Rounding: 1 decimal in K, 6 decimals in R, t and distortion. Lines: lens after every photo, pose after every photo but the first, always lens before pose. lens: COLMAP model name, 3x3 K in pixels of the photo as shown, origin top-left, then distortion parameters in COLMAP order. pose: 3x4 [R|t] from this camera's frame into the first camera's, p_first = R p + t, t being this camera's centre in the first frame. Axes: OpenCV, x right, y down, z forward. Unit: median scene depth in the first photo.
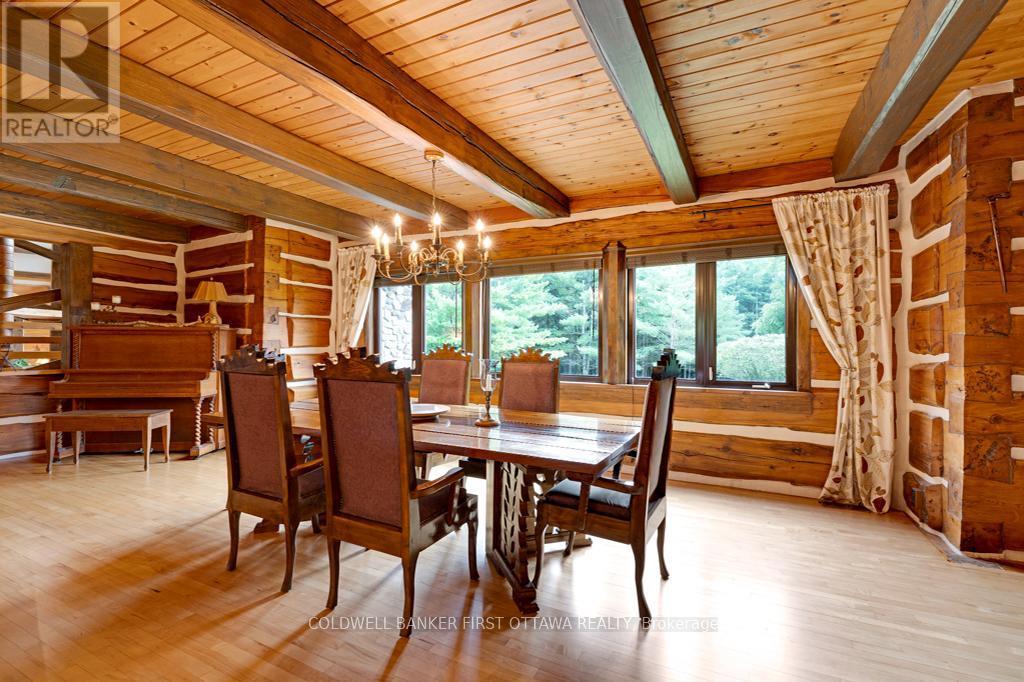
lens RADIAL K [[461.9, 0, 511.8], [0, 461.9, 345.1], [0, 0, 1]] dist [-0.000915, 0.000108]
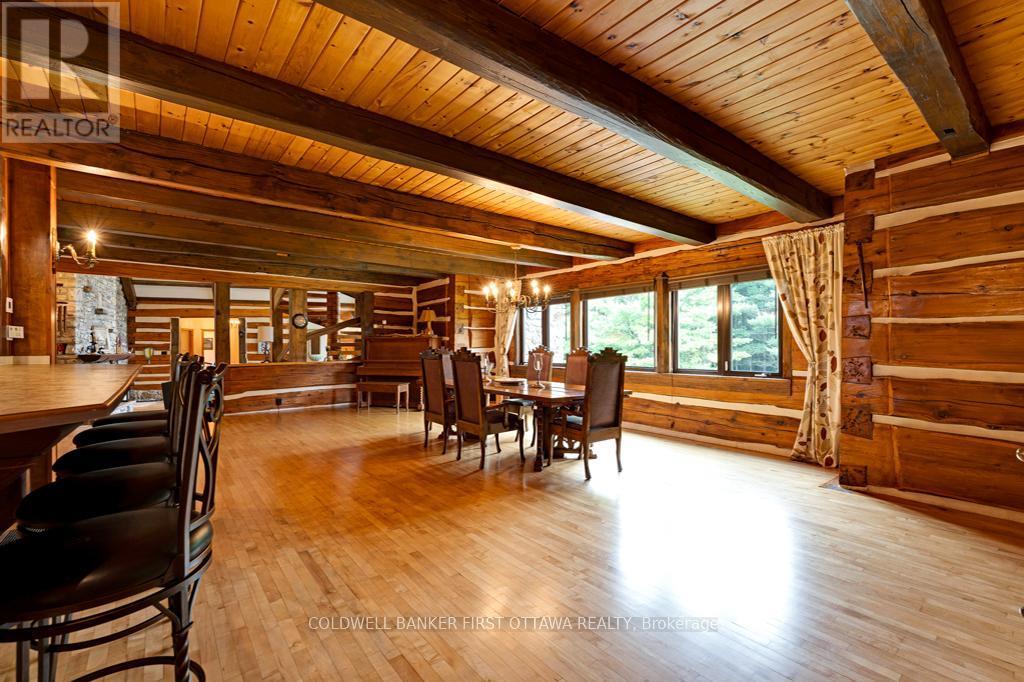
lens RADIAL K [[439.9, 0, 513.4], [0, 439.9, 349.2], [0, 0, 1]] dist [-0.001071, 0.000047]
pose [[0.911003, -0.002330, -0.412393, 0.405708], [0.004744, 0.999977, 0.004830, 0.002931], [0.412372, -0.006356, 0.910993, -0.468145]]
